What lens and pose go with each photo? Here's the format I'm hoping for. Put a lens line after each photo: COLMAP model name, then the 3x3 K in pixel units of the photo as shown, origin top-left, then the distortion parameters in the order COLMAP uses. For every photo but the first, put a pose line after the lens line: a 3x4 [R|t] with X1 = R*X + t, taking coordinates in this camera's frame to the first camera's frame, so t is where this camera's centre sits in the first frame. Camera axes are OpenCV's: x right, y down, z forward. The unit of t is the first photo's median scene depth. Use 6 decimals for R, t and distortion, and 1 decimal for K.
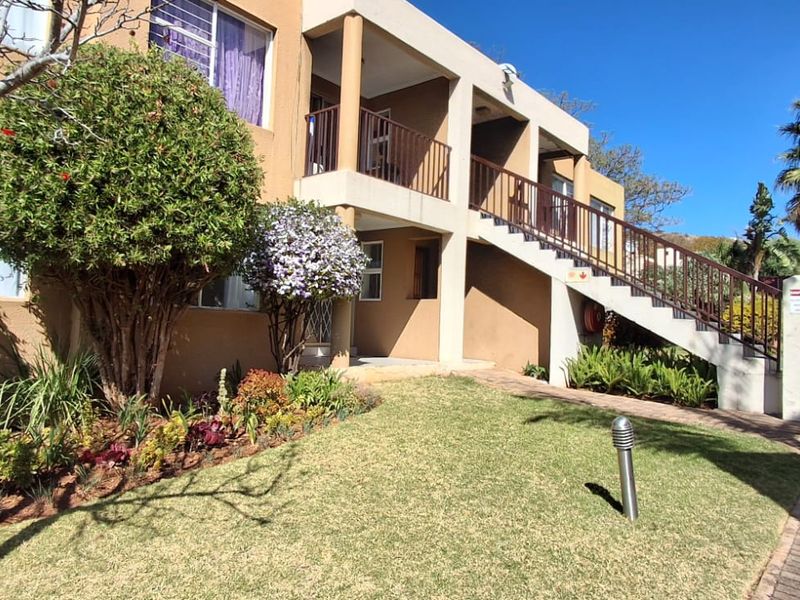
lens RADIAL K [[608.4, 0, 397.6], [0, 608.4, 300.4], [0, 0, 1]] dist [-0.018160, 0.020533]
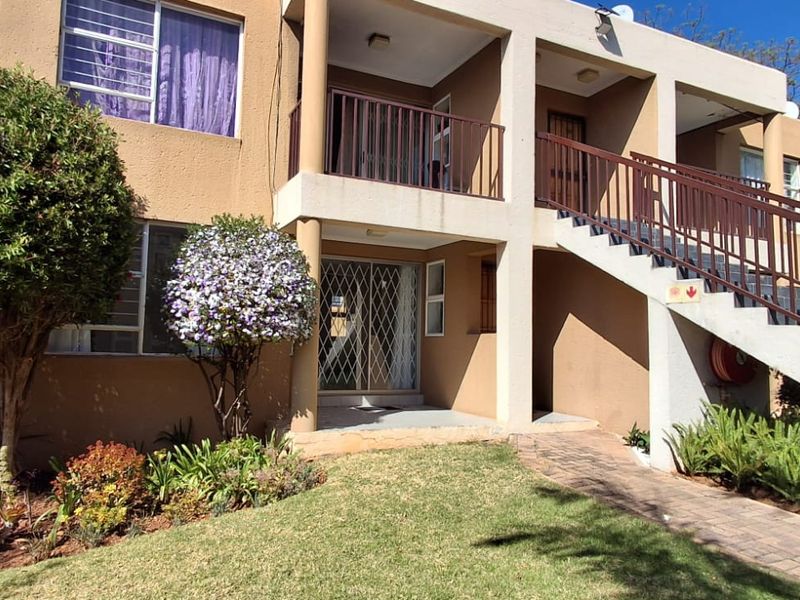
lens RADIAL K [[608.4, 0, 400.9], [0, 608.4, 296.2], [0, 0, 1]] dist [-0.018160, 0.020533]
pose [[0.908016, -0.048501, -0.416118, 0.288817], [0.028013, 0.998082, -0.055205, -0.010691], [0.417997, 0.038470, 0.907634, 0.307092]]
